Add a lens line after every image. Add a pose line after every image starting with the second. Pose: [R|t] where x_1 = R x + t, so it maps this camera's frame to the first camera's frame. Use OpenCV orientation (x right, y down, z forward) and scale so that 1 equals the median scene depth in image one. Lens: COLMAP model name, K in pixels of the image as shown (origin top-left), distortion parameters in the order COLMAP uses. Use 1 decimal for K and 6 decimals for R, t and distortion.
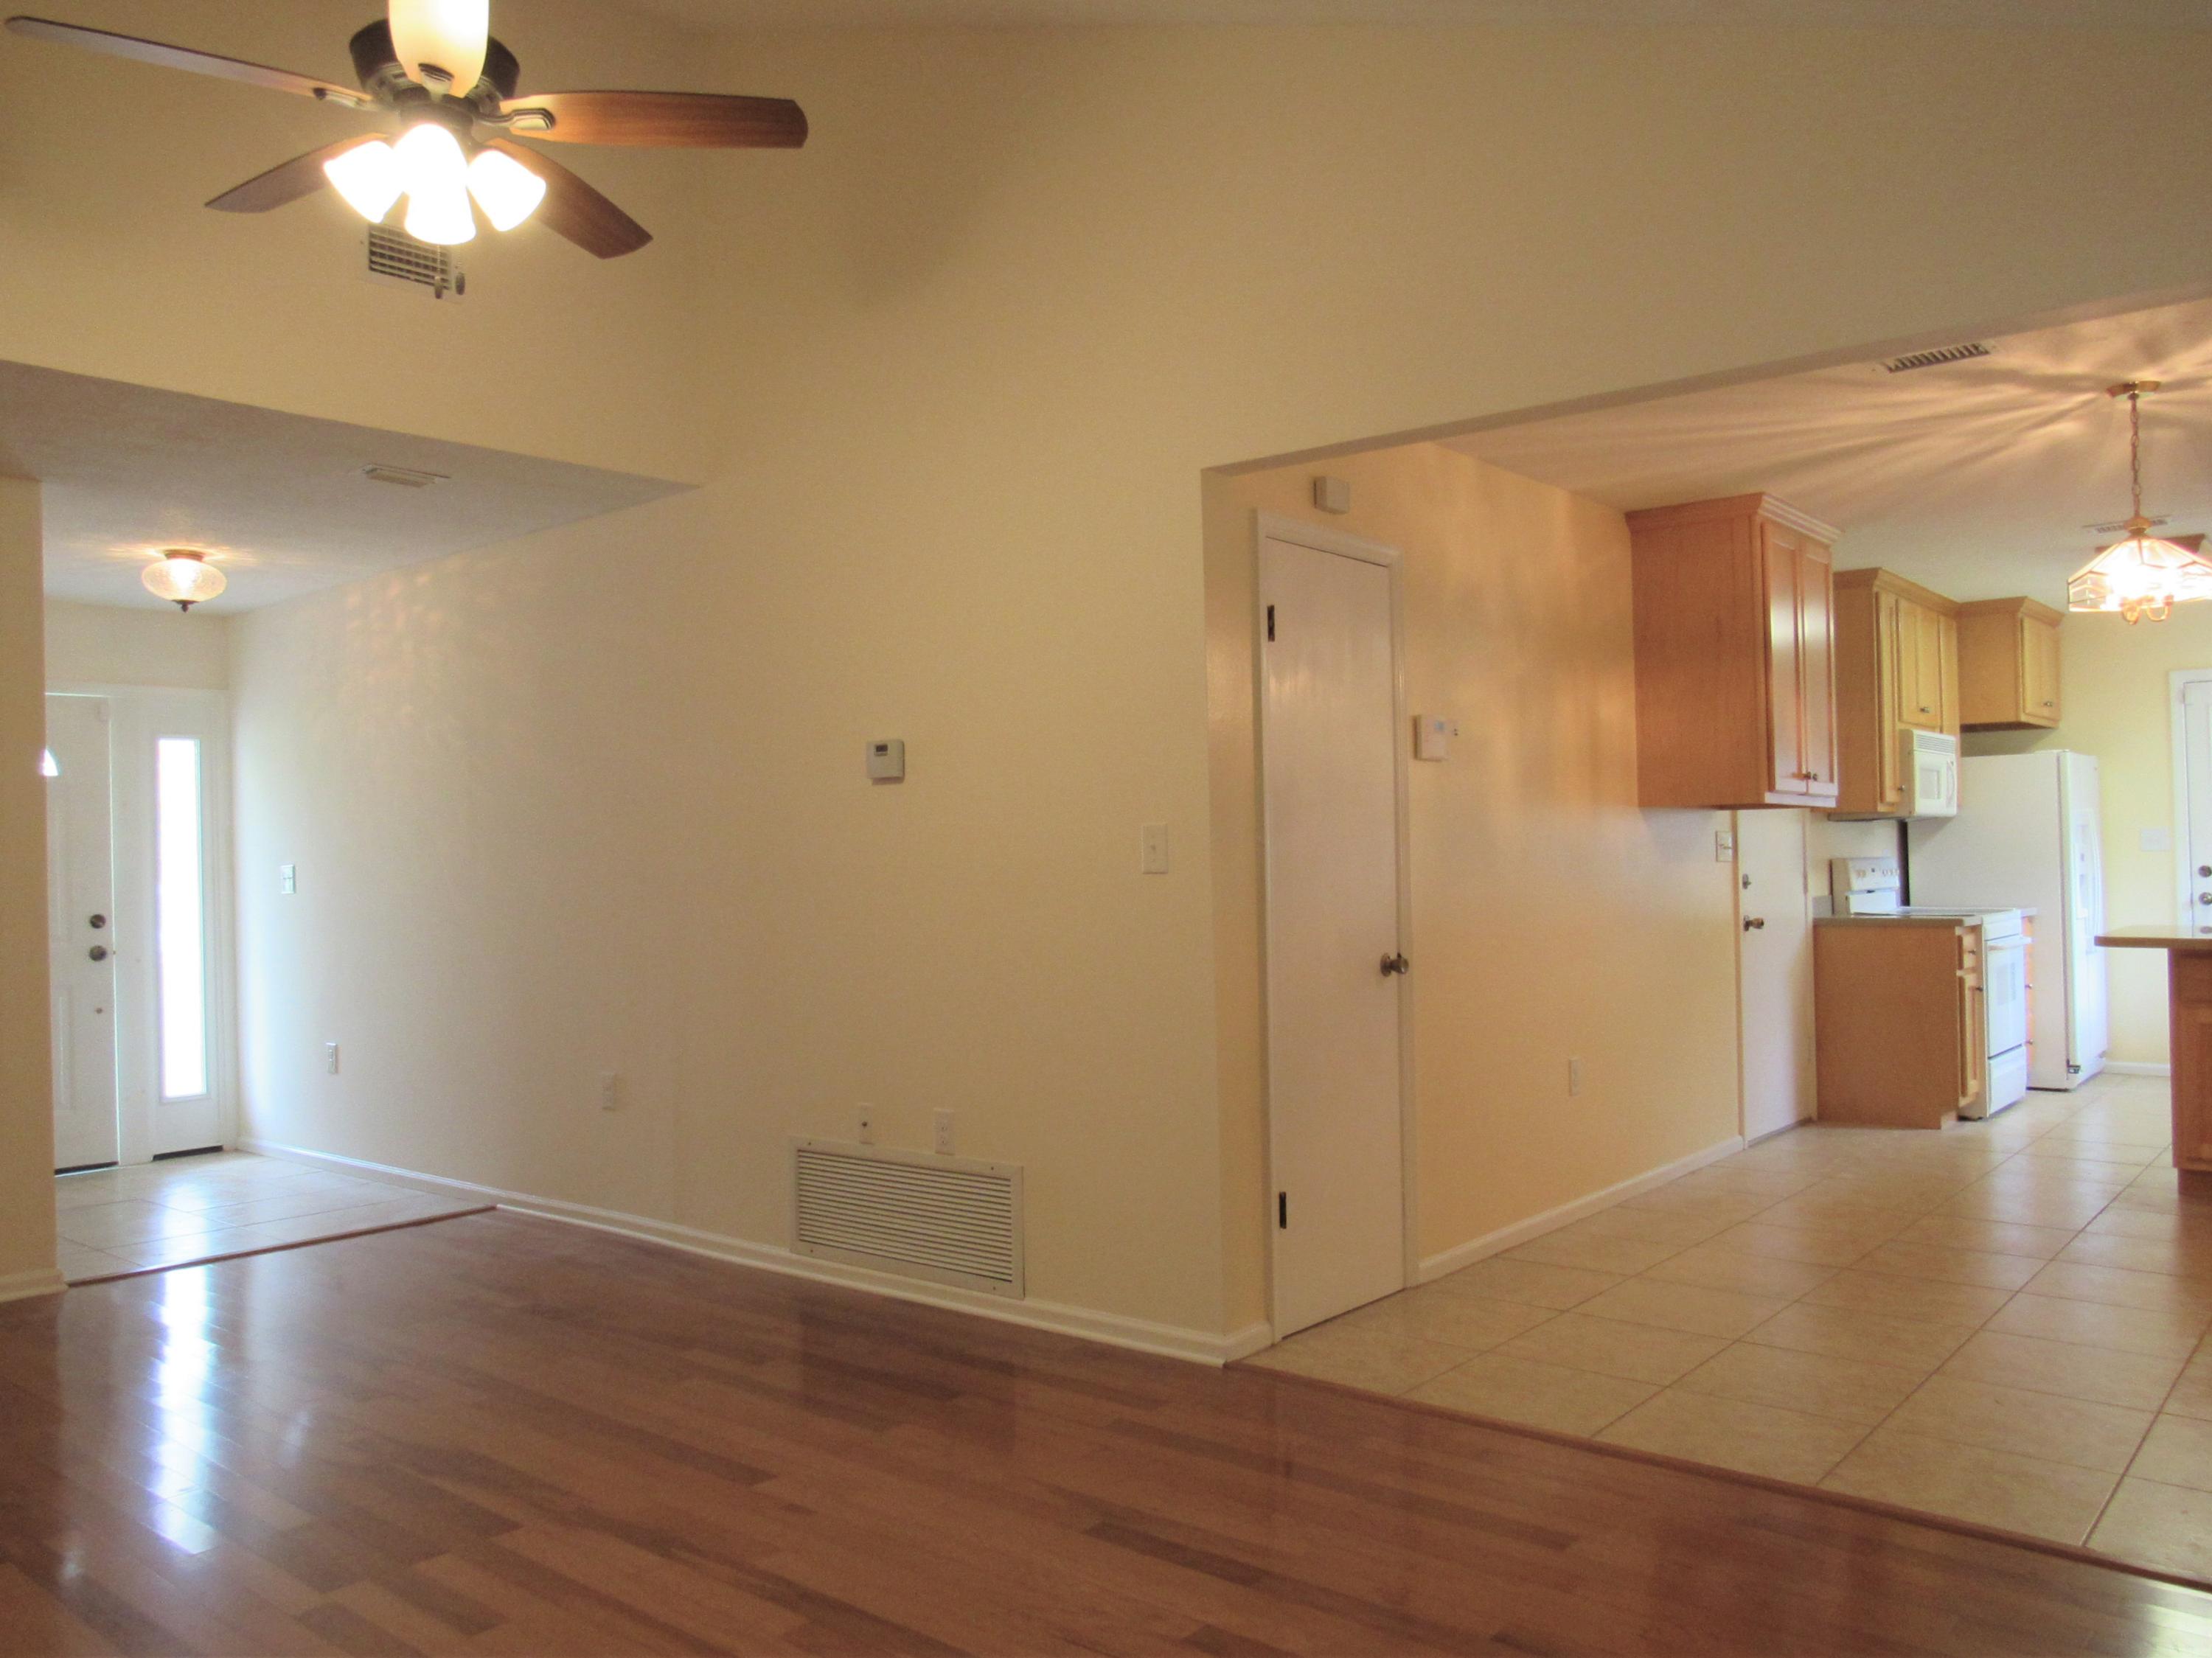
lens RADIAL K [[1695.2, 0, 1161.4], [0, 1695.2, 829.8], [0, 0, 1]] dist [0.005910, 0.005978]
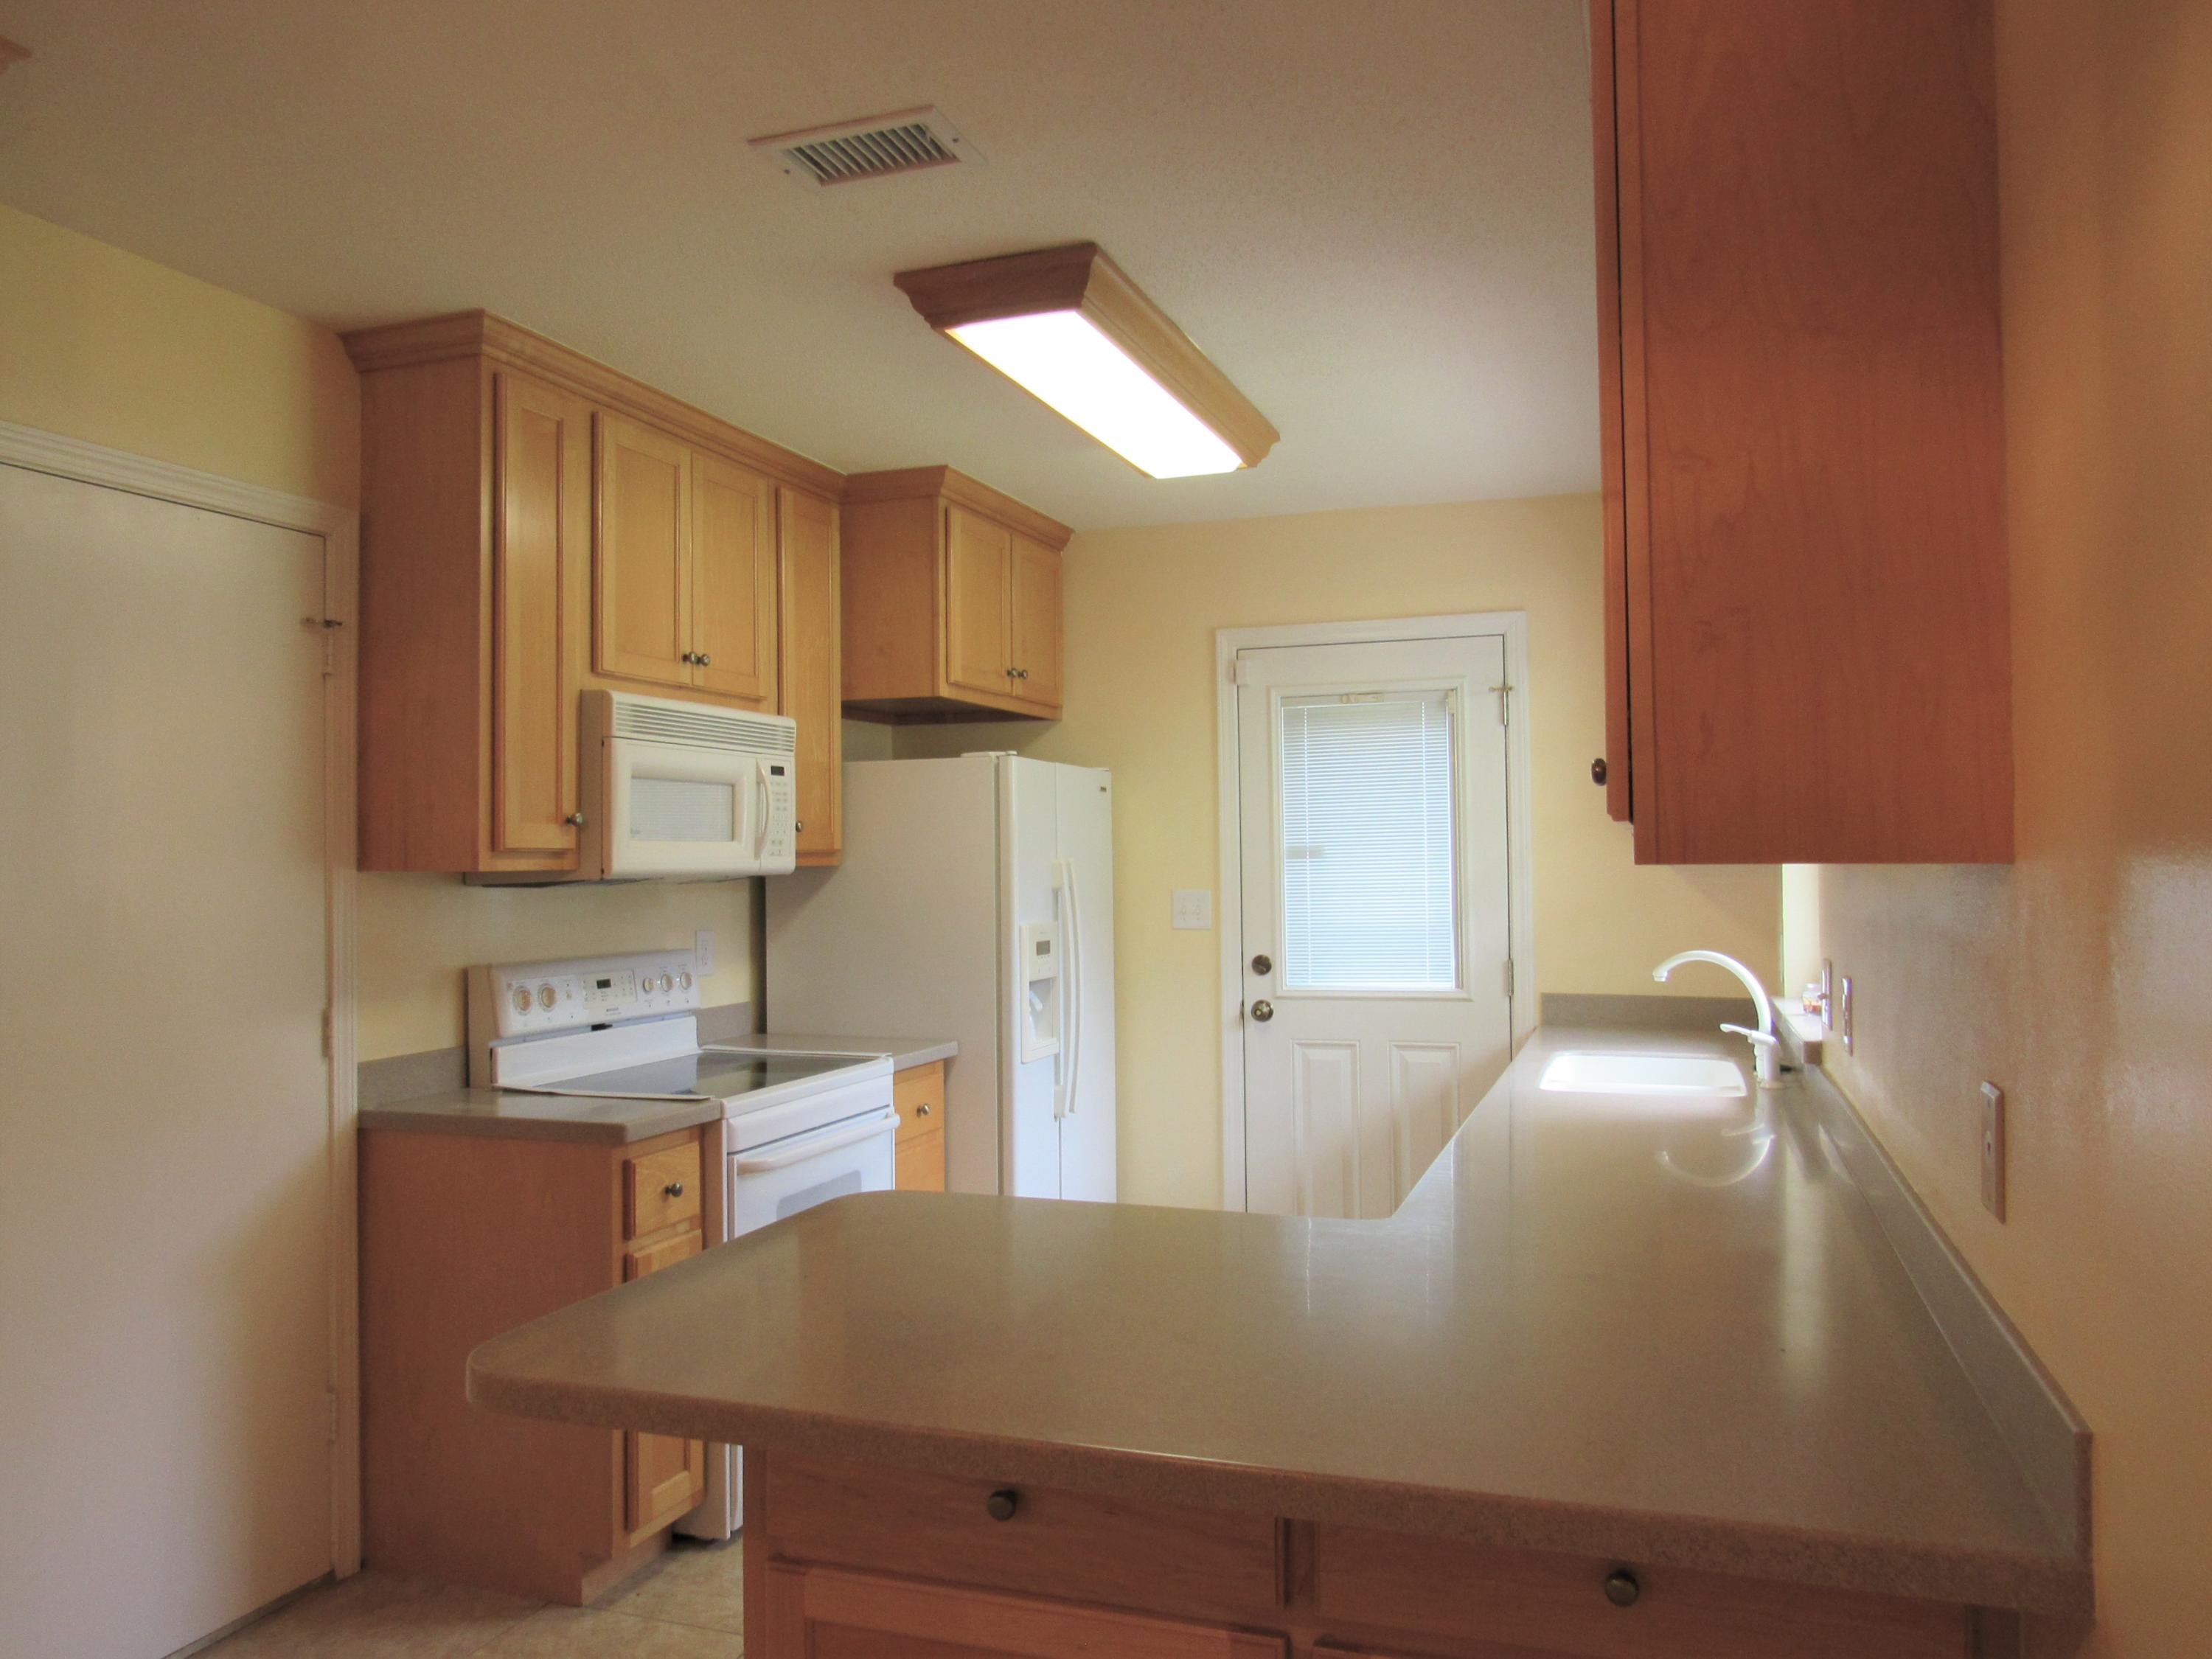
lens RADIAL K [[1634.3, 0, 1106.0], [0, 1634.3, 829.5], [0, 0, 1]] dist [-0.037366, -0.000698]
pose [[0.947230, 0.017118, 0.320097, 0.434747], [-0.015017, 0.999846, -0.009031, -0.019912], [-0.320203, 0.003748, 0.947342, 0.545604]]
